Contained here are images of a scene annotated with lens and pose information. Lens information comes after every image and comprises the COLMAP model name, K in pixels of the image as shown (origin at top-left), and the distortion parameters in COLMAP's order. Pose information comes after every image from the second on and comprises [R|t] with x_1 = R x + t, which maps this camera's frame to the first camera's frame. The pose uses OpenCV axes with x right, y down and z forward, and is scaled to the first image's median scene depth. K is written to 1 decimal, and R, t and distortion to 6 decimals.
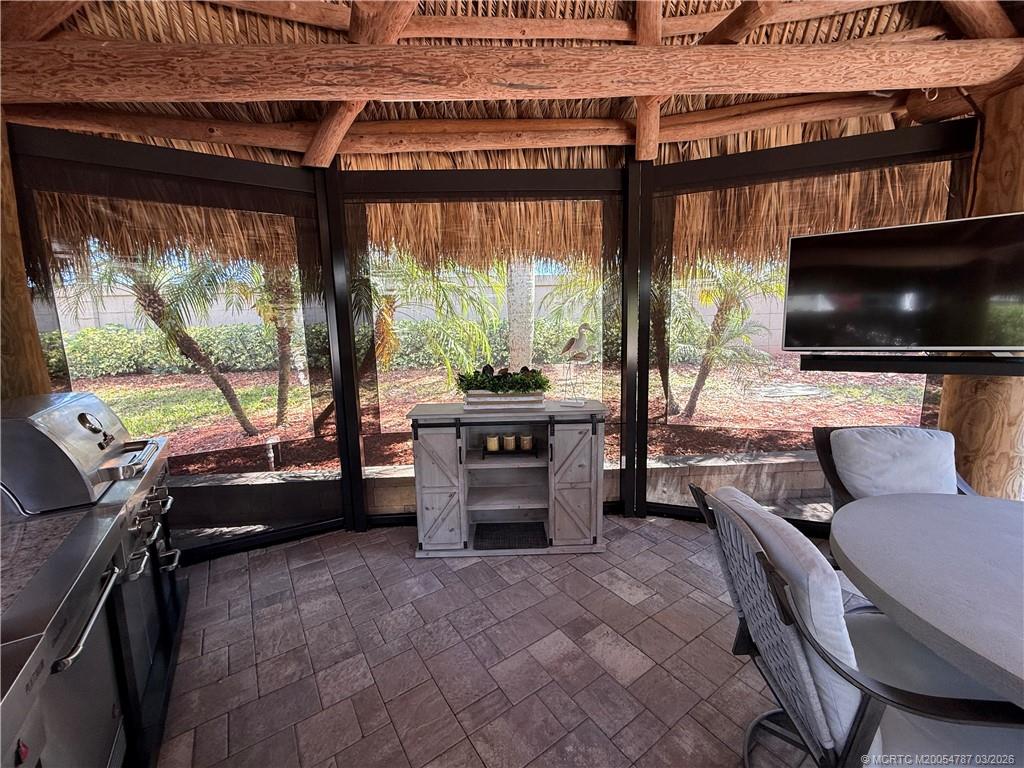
lens RADIAL K [[409.4, 0, 511.6], [0, 409.4, 385.6], [0, 0, 1]] dist [0.001355, 0.000339]
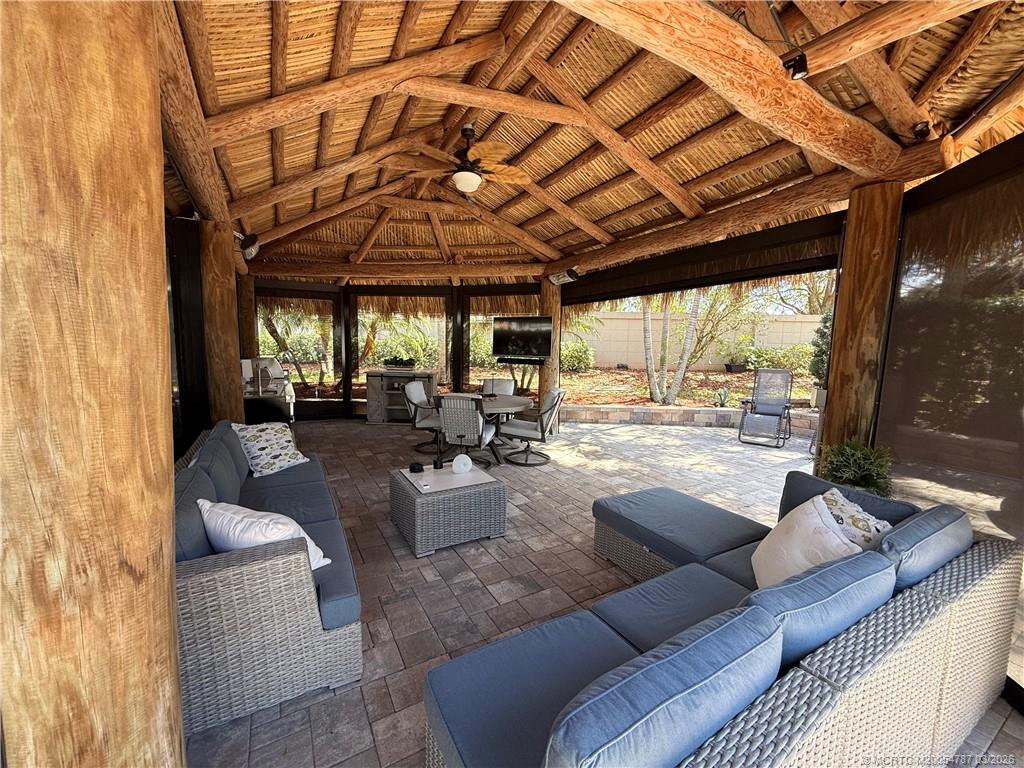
lens RADIAL K [[406.0, 0, 509.7], [0, 406.0, 384.1], [0, 0, 1]] dist [0.000806, -0.000019]
pose [[0.995872, 0.051521, -0.074724, 0.937045], [-0.054425, 0.997819, -0.037351, 0.198071], [0.072636, 0.041263, 0.996505, -1.705330]]
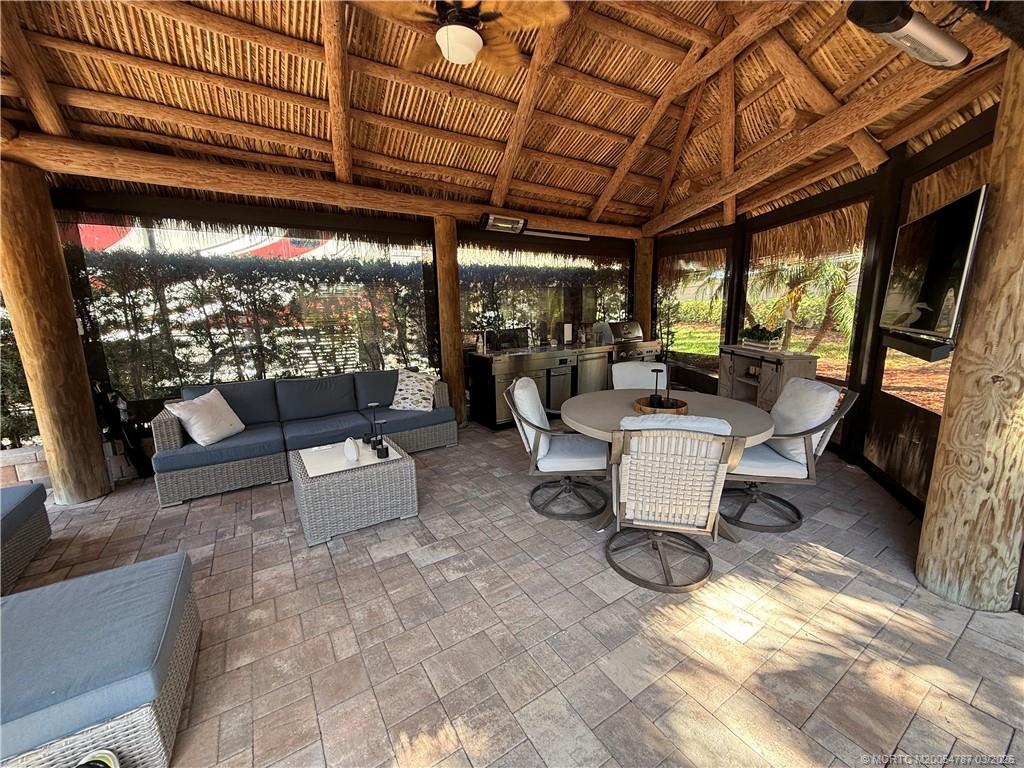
lens RADIAL K [[406.0, 0, 509.7], [0, 406.0, 384.1], [0, 0, 1]] dist [0.000806, -0.000019]
pose [[-0.032620, 0.207977, -0.977590, 1.726654], [-0.118945, 0.970351, 0.210406, -0.042510], [0.992365, 0.123143, -0.006915, -0.016491]]
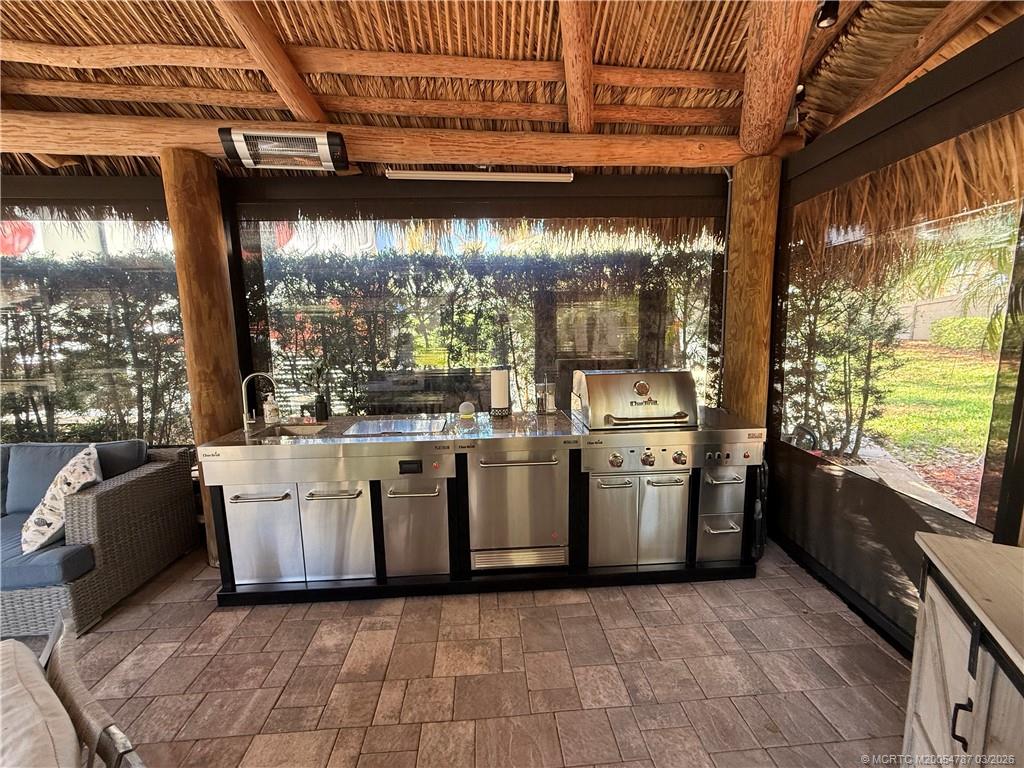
lens RADIAL K [[411.8, 0, 509.5], [0, 411.8, 387.5], [0, 0, 1]] dist [-0.000847, -0.000192]
pose [[-0.508840, 0.151483, -0.847428, 0.292490], [-0.093436, 0.968862, 0.229294, -0.125292], [0.855775, 0.195854, -0.478842, 0.771338]]
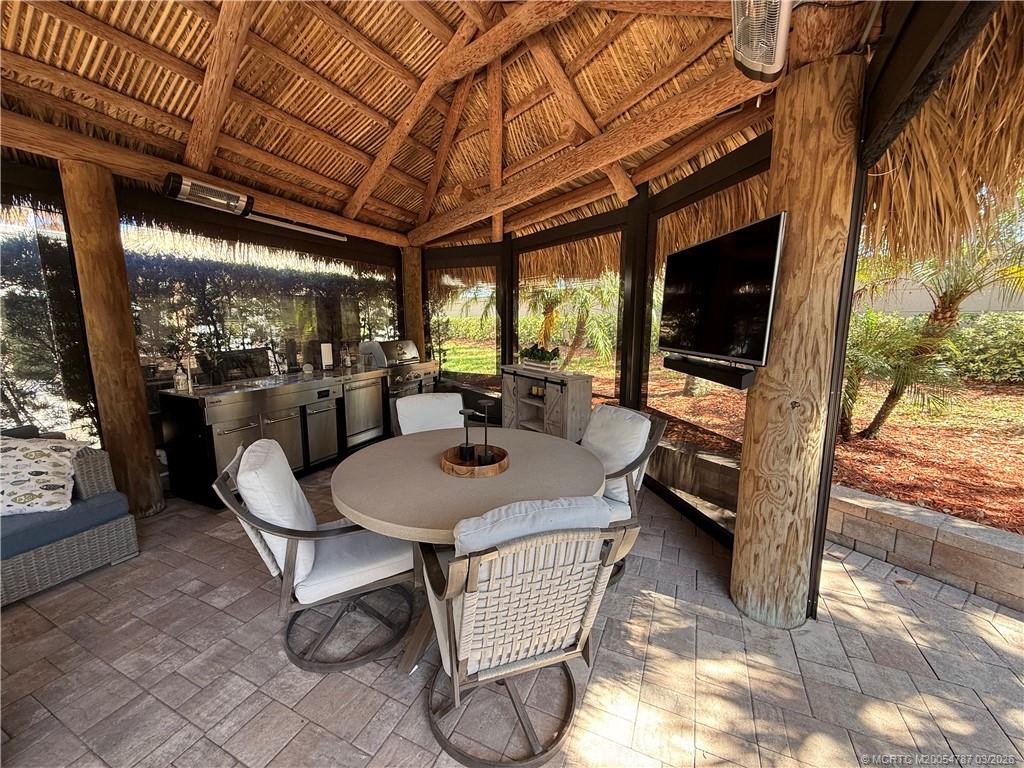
lens RADIAL K [[406.0, 0, 509.7], [0, 406.0, 384.1], [0, 0, 1]] dist [0.000806, -0.000019]
pose [[0.513222, 0.157716, -0.843640, 1.357405], [-0.134449, 0.985609, 0.102466, -0.044914], [0.847660, 0.060839, 0.527040, 0.006346]]
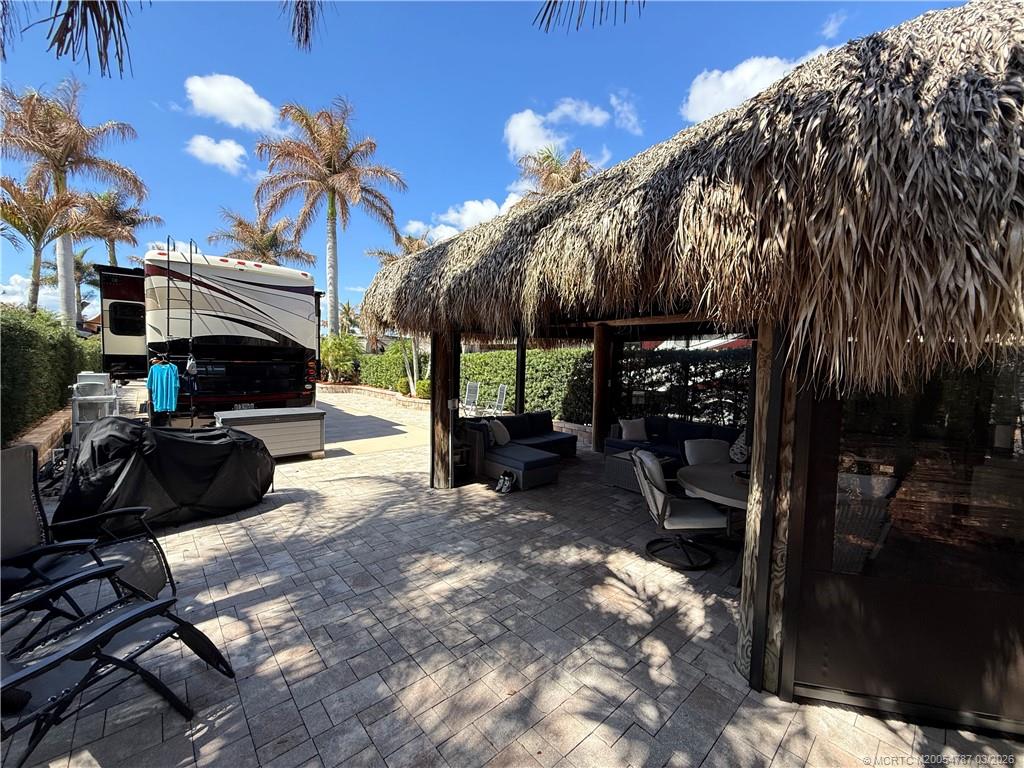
lens RADIAL K [[406.0, 0, 509.7], [0, 406.0, 384.1], [0, 0, 1]] dist [0.000806, -0.000019]
pose [[-0.990603, 0.004875, -0.136685, 1.703172], [-0.022763, 0.979550, 0.199908, -0.395185], [0.134864, 0.201140, -0.970234, 1.584311]]
